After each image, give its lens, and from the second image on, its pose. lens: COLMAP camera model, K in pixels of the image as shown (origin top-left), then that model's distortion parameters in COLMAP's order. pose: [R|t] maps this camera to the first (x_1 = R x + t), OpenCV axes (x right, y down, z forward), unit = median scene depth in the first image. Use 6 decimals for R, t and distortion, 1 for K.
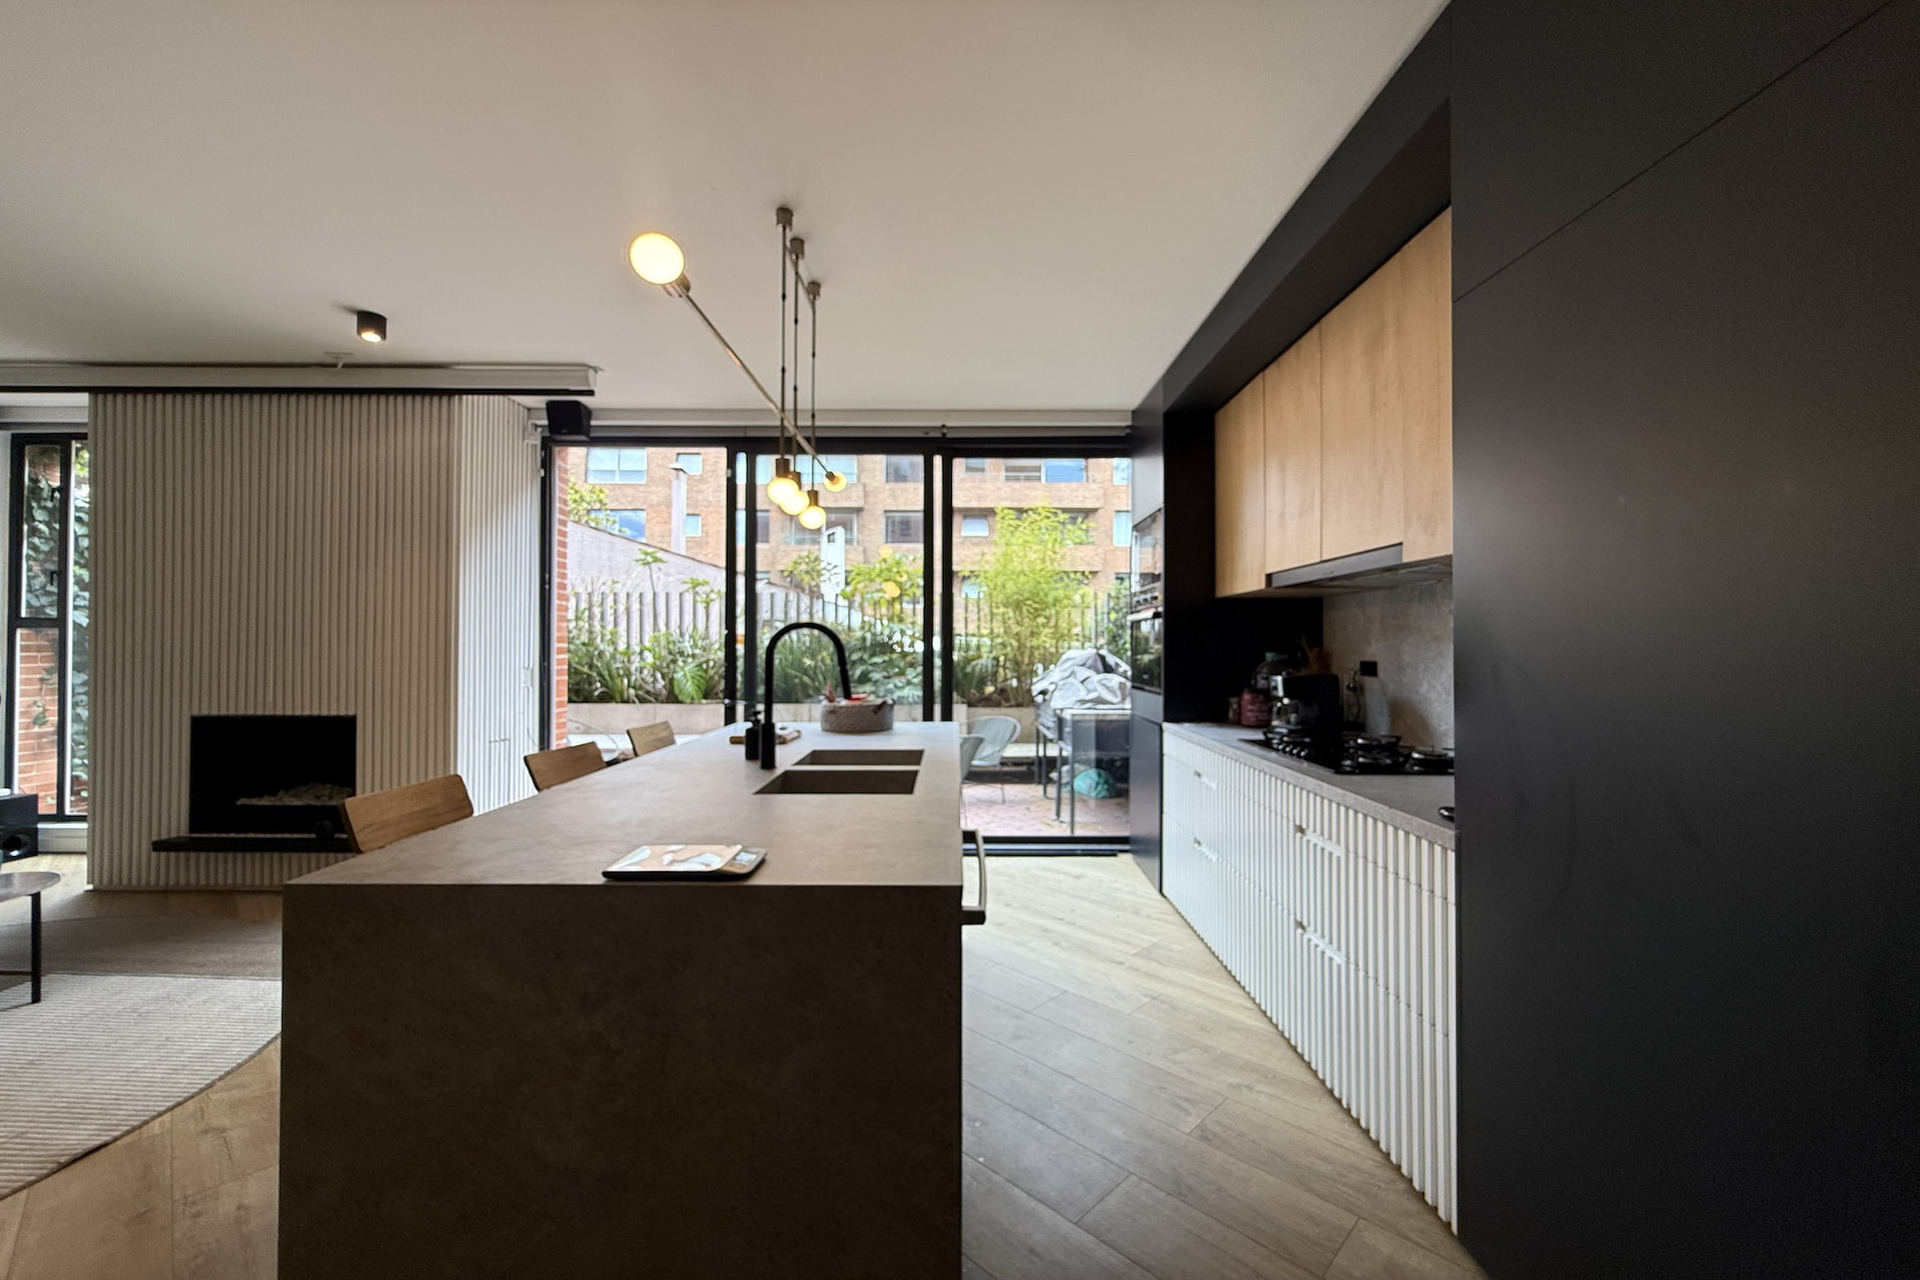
lens RADIAL K [[775.1, 0, 956.1], [0, 775.1, 637.8], [0, 0, 1]] dist [-0.000096, -0.000031]
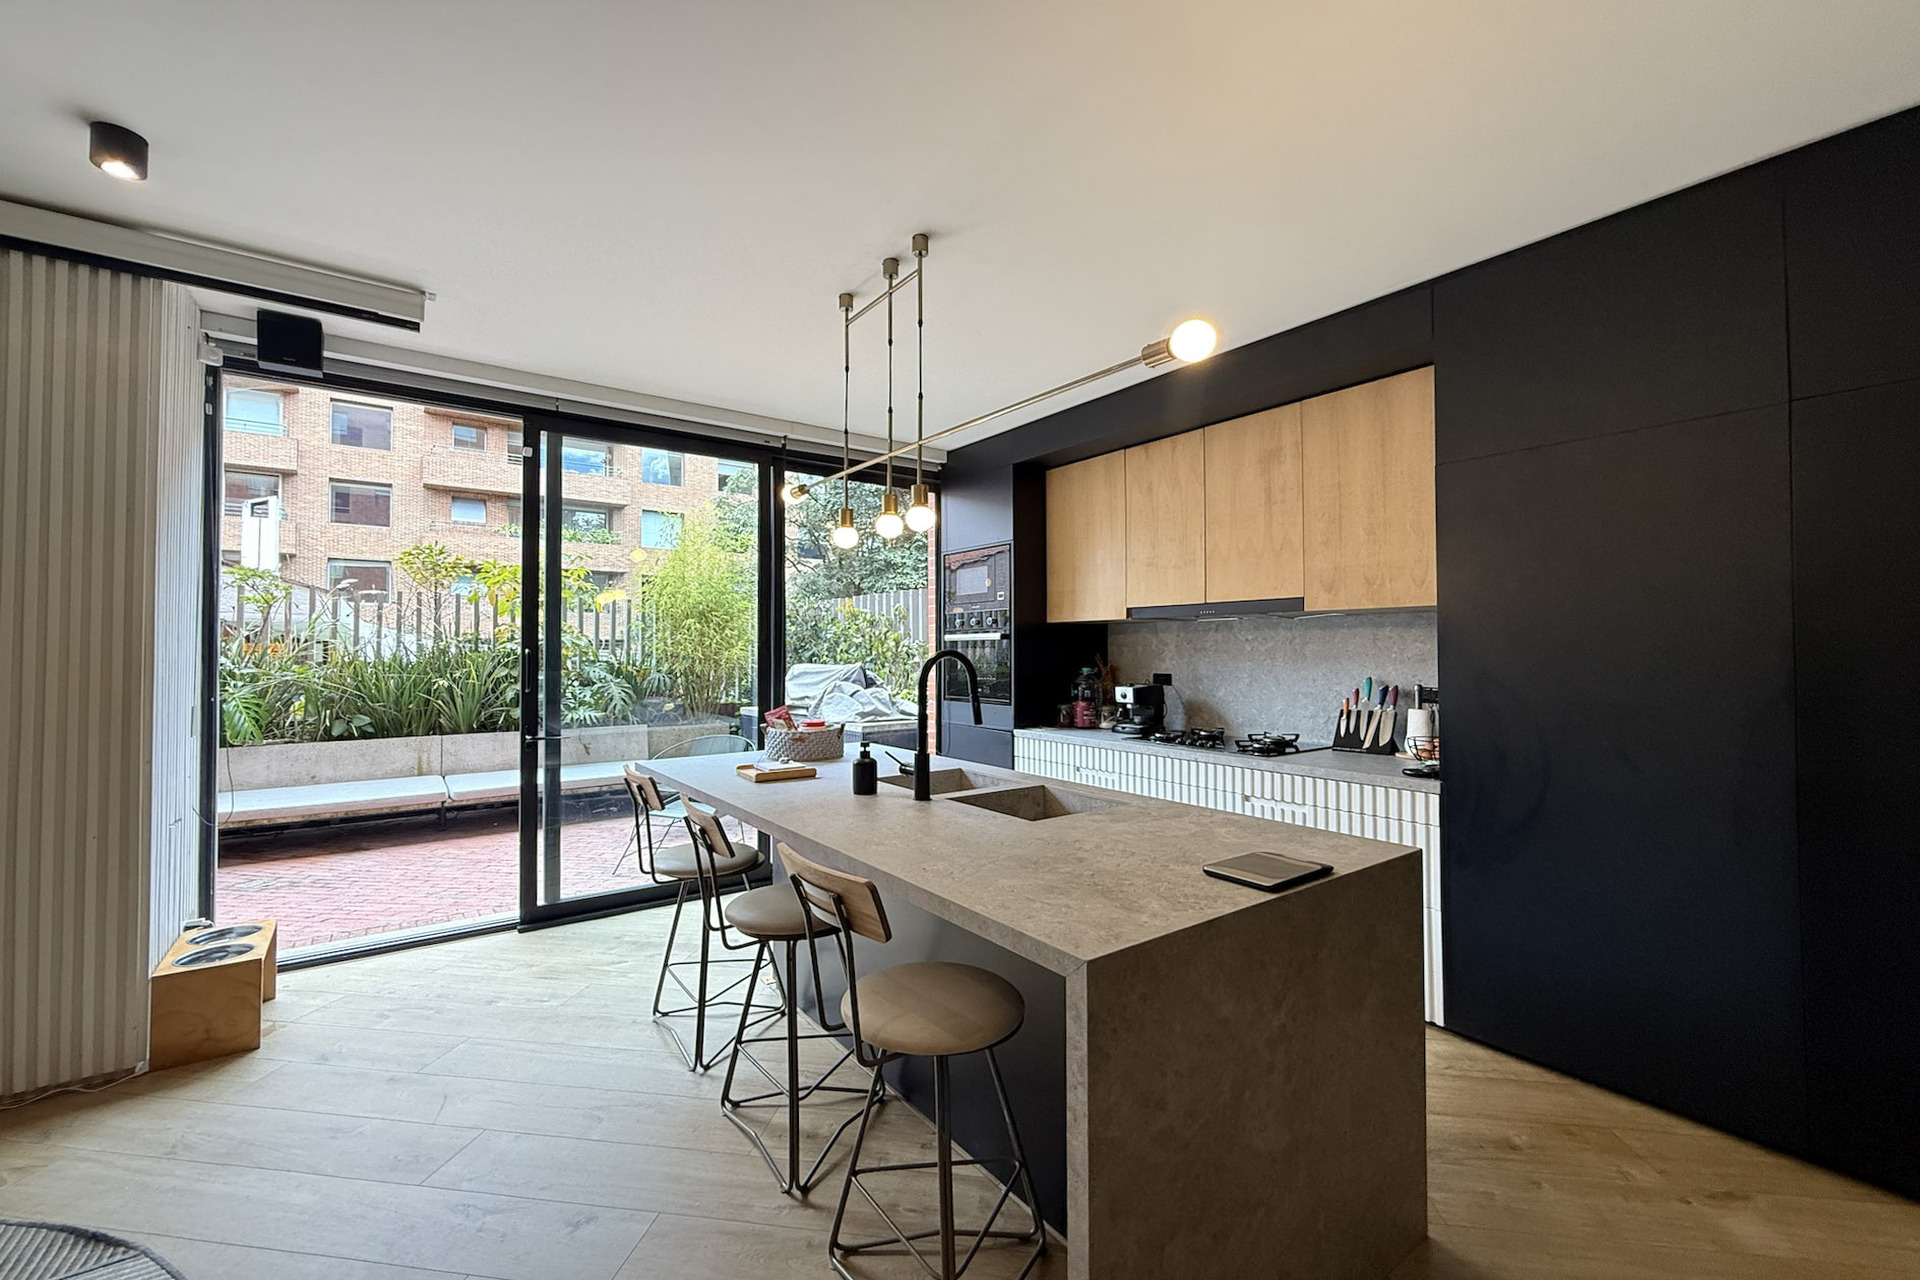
lens RADIAL K [[775.1, 0, 956.1], [0, 775.1, 637.8], [0, 0, 1]] dist [-0.000096, -0.000031]
pose [[0.805923, 0.006806, 0.591981, -0.490287], [-0.002740, 0.999966, -0.007767, -0.018579], [-0.592014, 0.004637, 0.805914, 0.111856]]
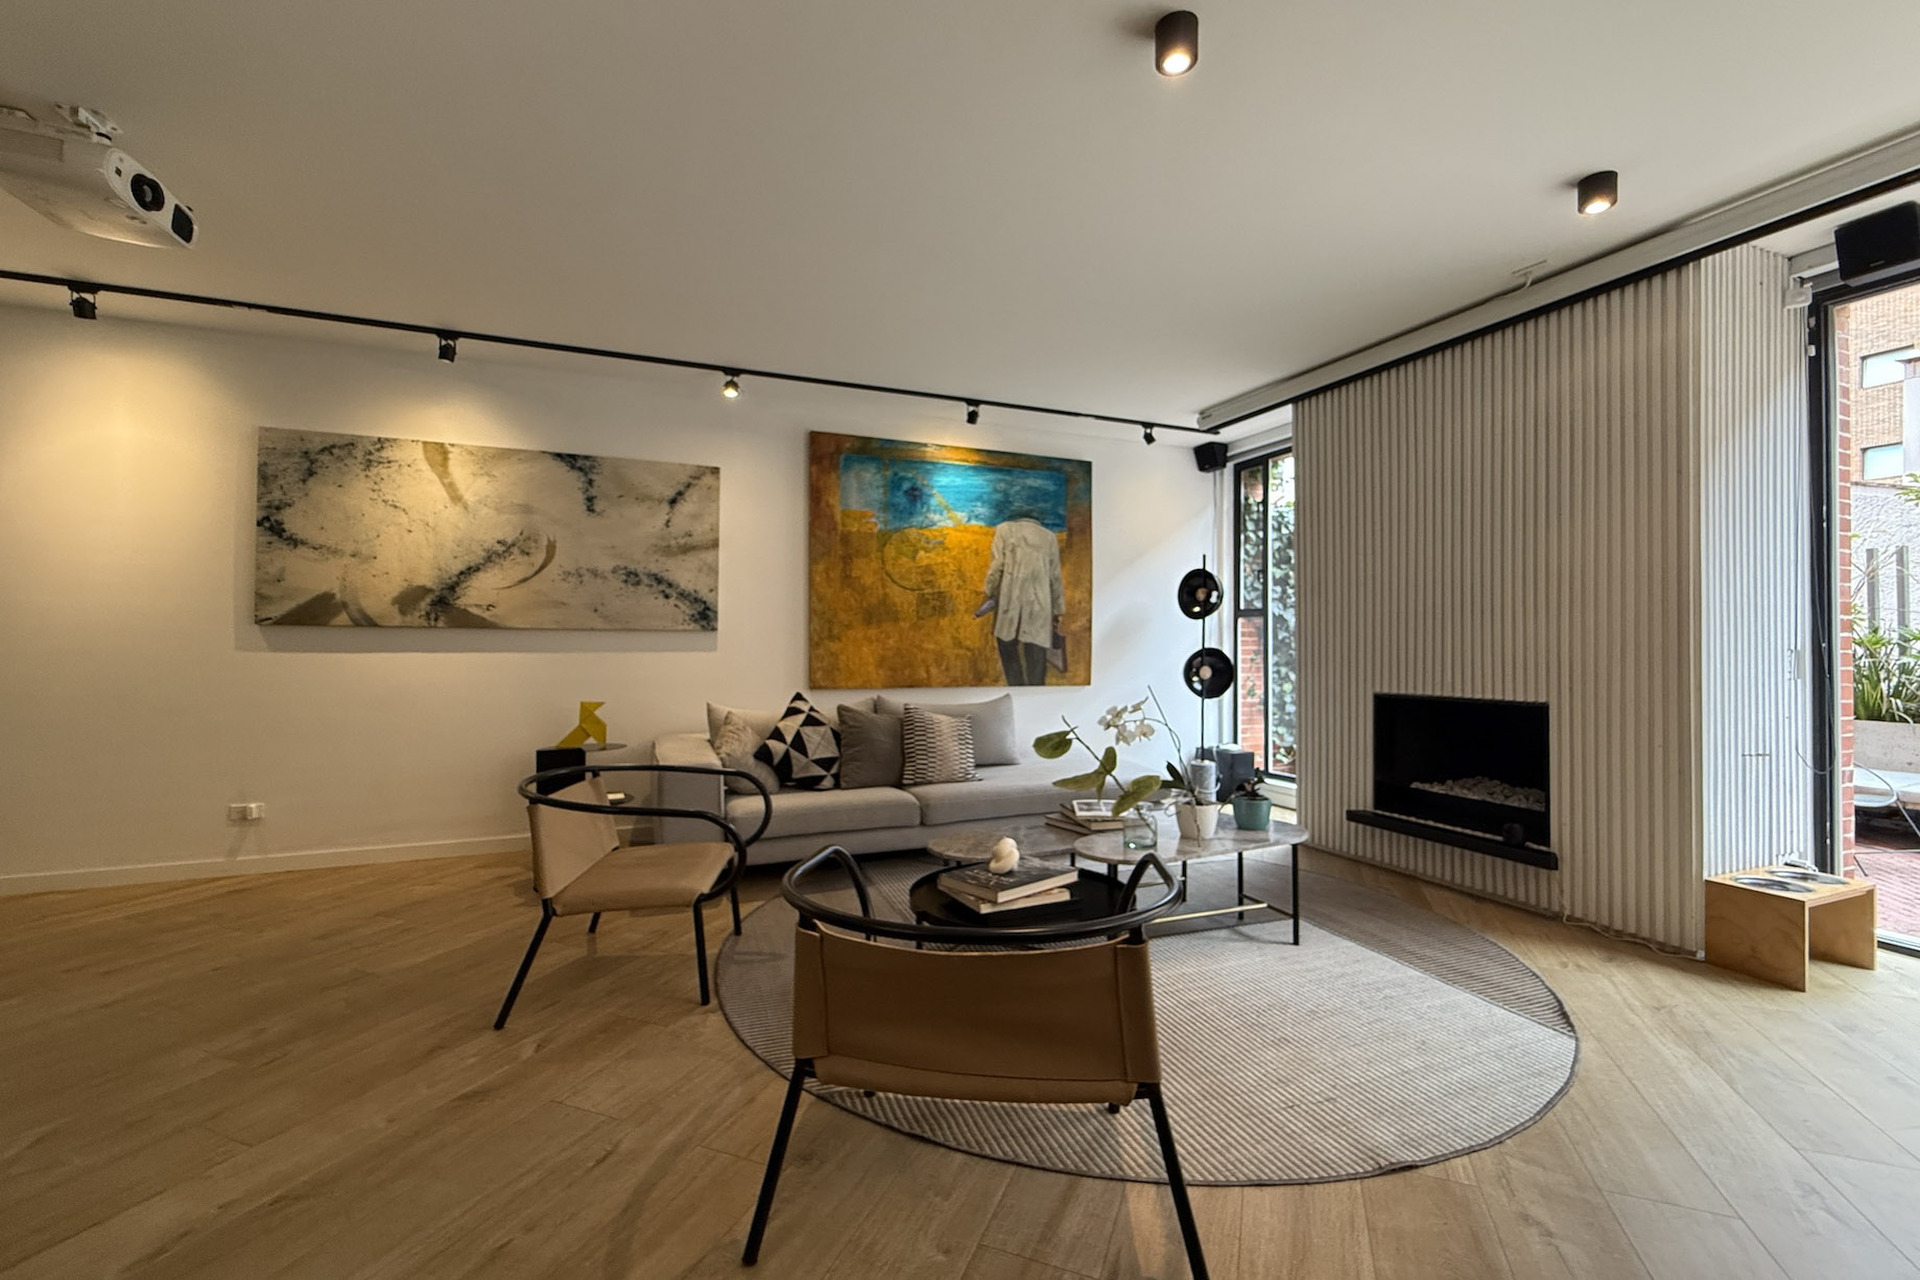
lens RADIAL K [[801.9, 0, 951.9], [0, 801.9, 639.1], [0, 0, 1]] dist [-0.000321, -0.000032]
pose [[0.381675, -0.009957, -0.924243, -0.226928], [0.009484, 0.999932, -0.006856, 0.031803], [0.924248, -0.006148, 0.381743, 0.089133]]
